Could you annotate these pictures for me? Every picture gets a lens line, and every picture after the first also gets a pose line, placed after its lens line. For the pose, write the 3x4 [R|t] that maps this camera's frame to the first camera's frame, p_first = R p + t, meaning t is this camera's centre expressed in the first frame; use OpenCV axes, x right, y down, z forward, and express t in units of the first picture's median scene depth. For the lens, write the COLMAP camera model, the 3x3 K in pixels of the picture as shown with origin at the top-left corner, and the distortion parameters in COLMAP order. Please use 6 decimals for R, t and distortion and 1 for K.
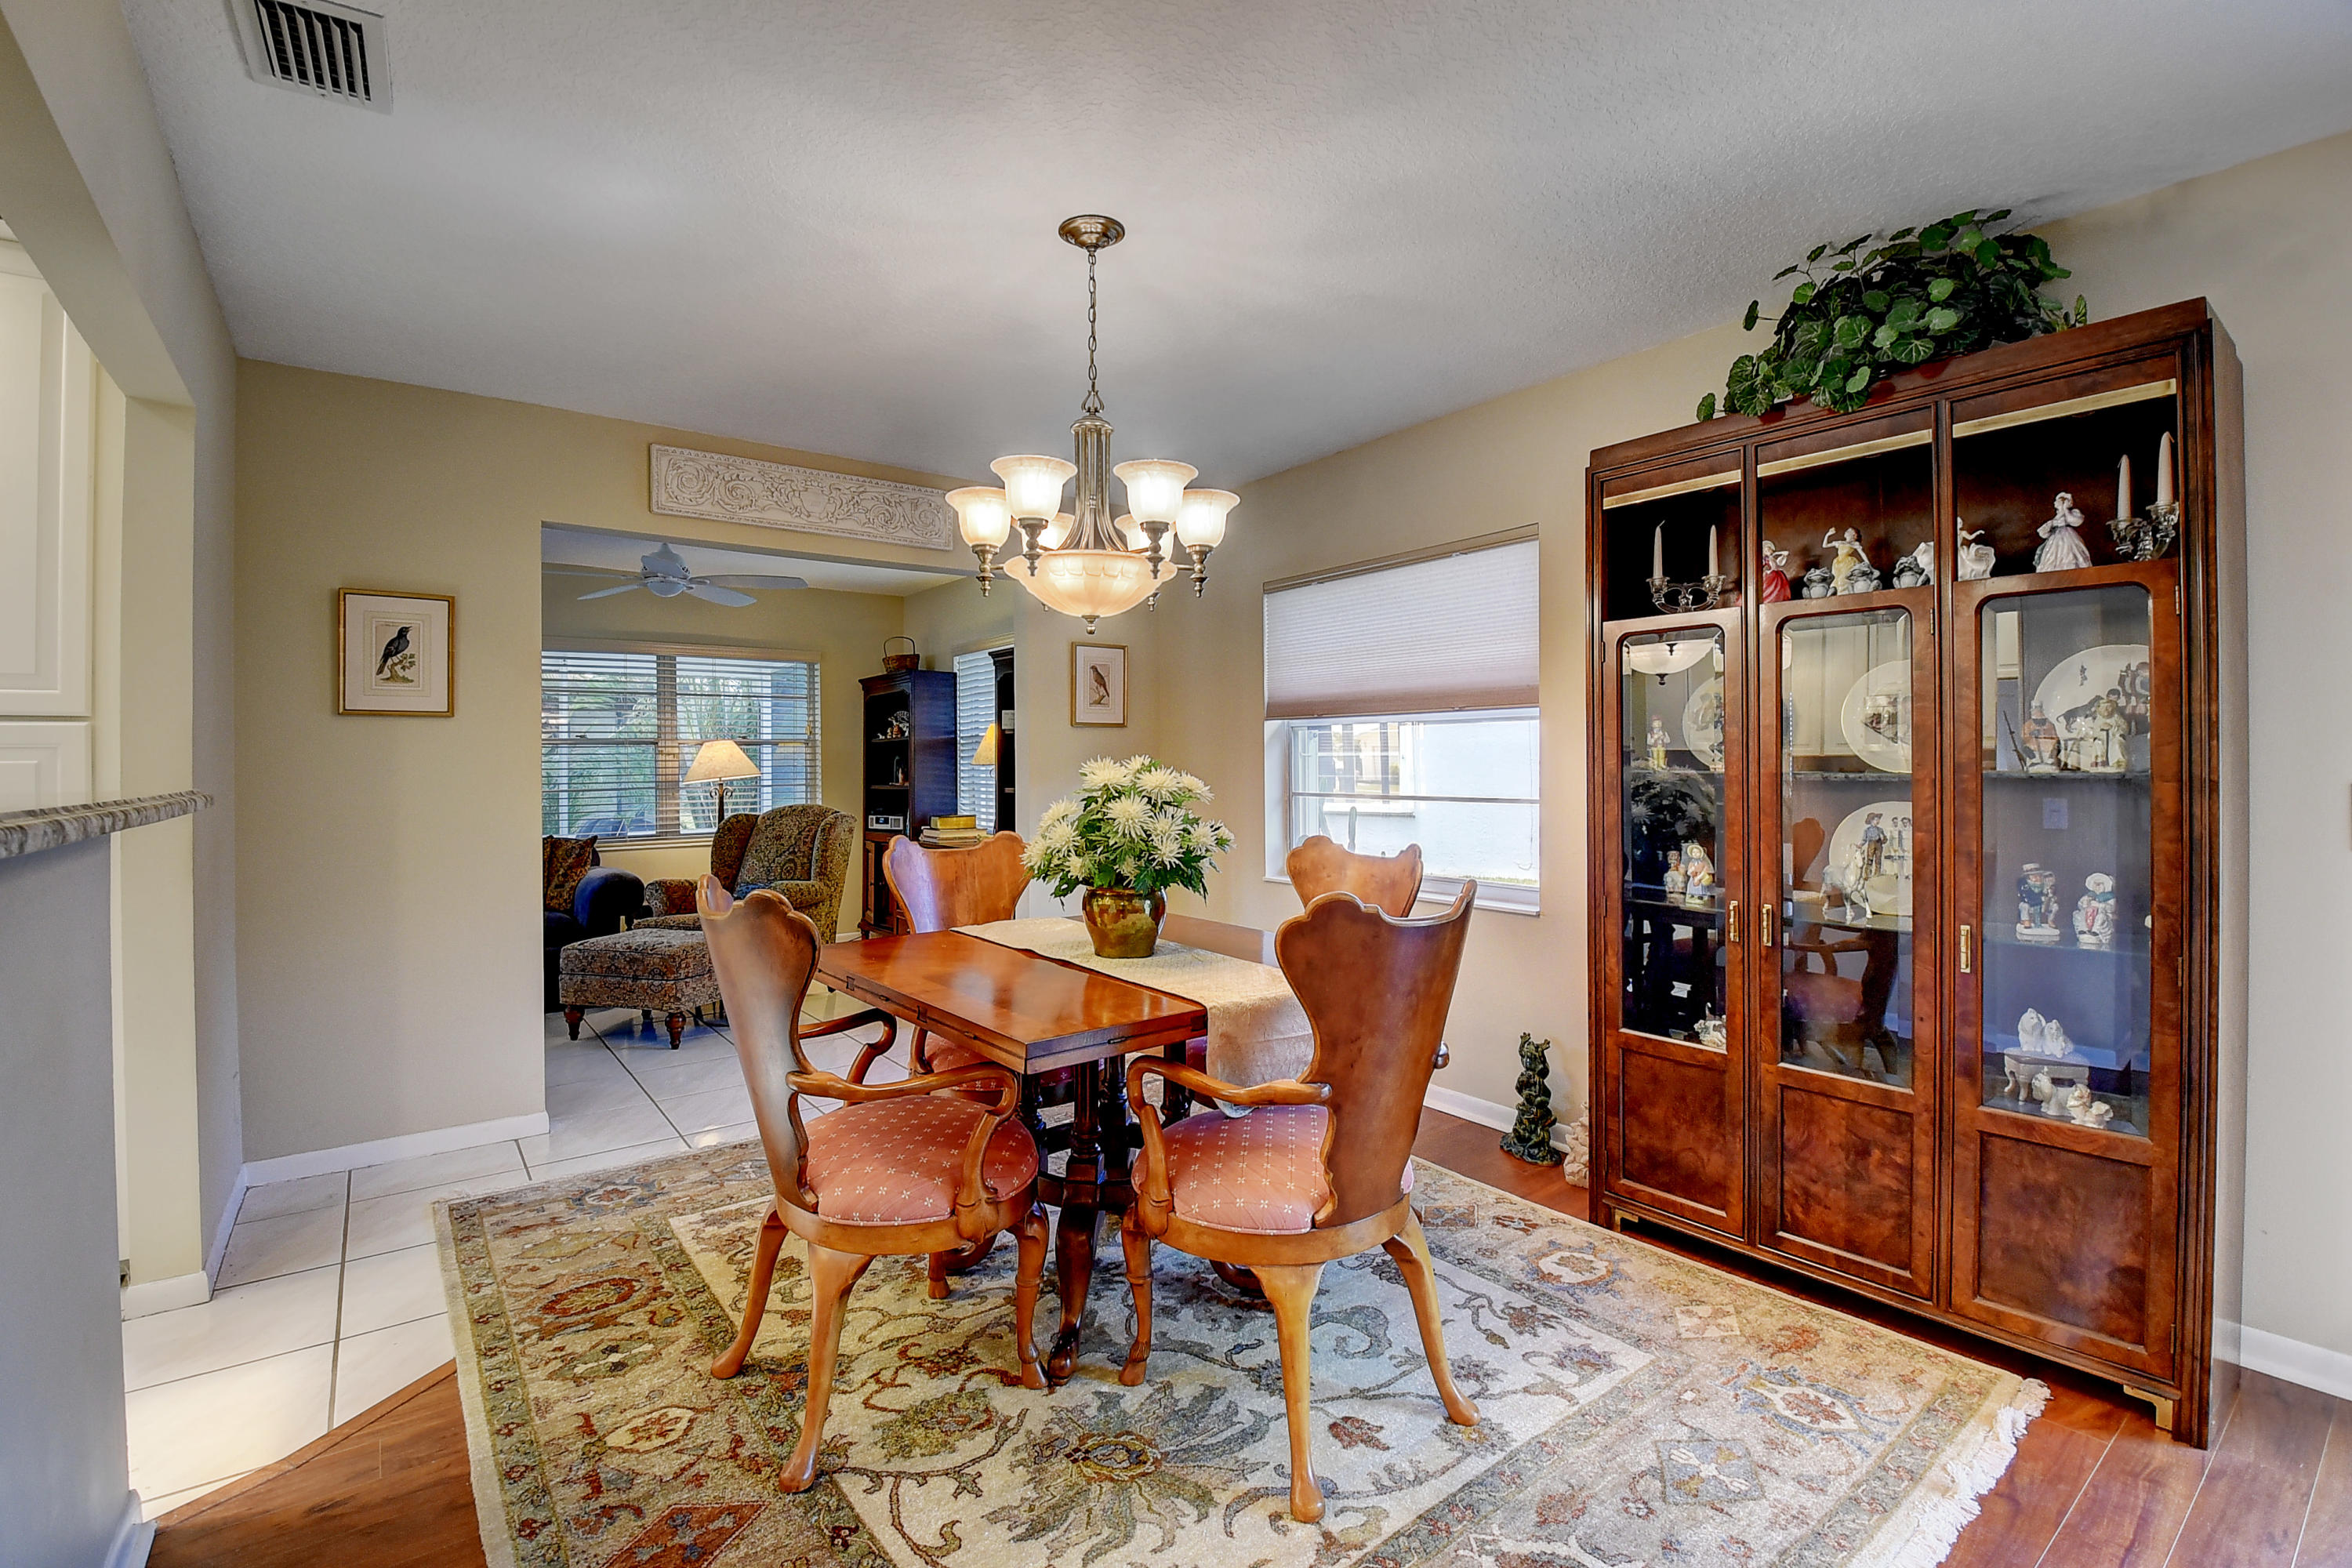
lens RADIAL K [[1031.0, 0, 1169.1], [0, 1031.0, 763.5], [0, 0, 1]] dist [0.014334, -0.025351]
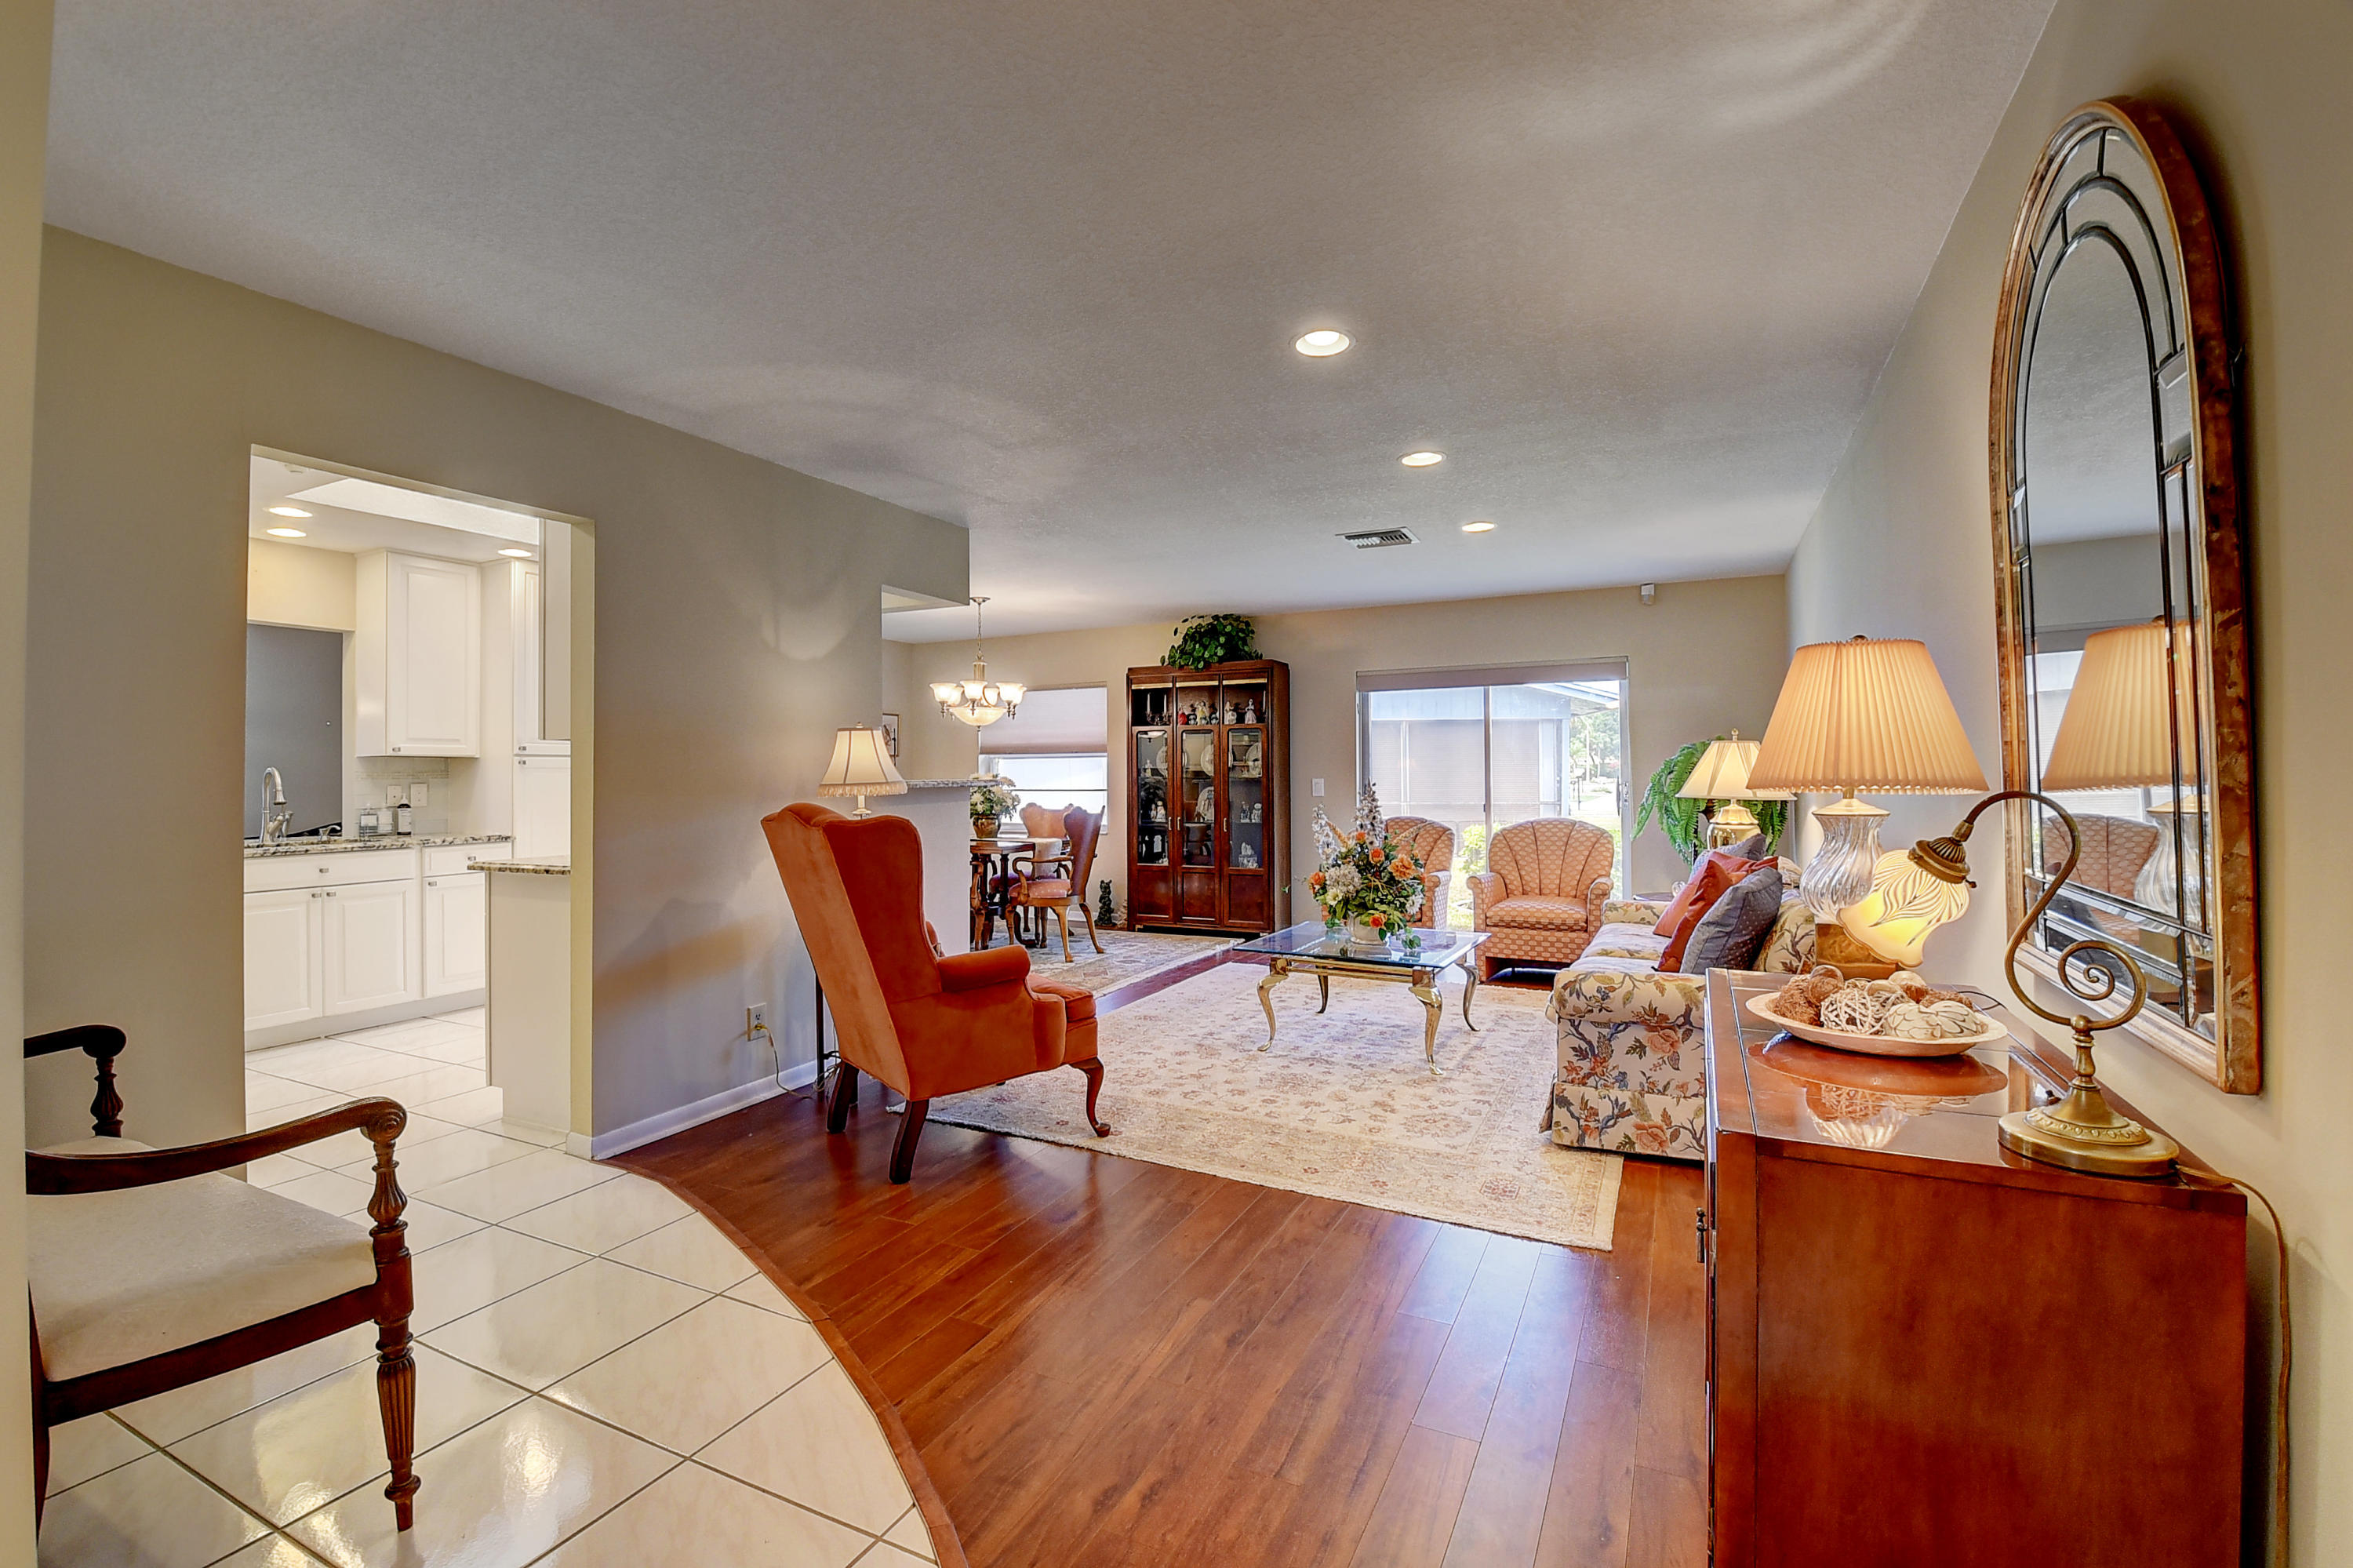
lens RADIAL K [[1031.5, 0, 1169.6], [0, 1031.5, 763.5], [0, 0, 1]] dist [0.014334, -0.025351]
pose [[0.890874, 0.005840, 0.454213, -0.879328], [0.002089, 0.999854, -0.016952, 0.019955], [-0.454245, 0.016052, 0.890732, -1.789338]]
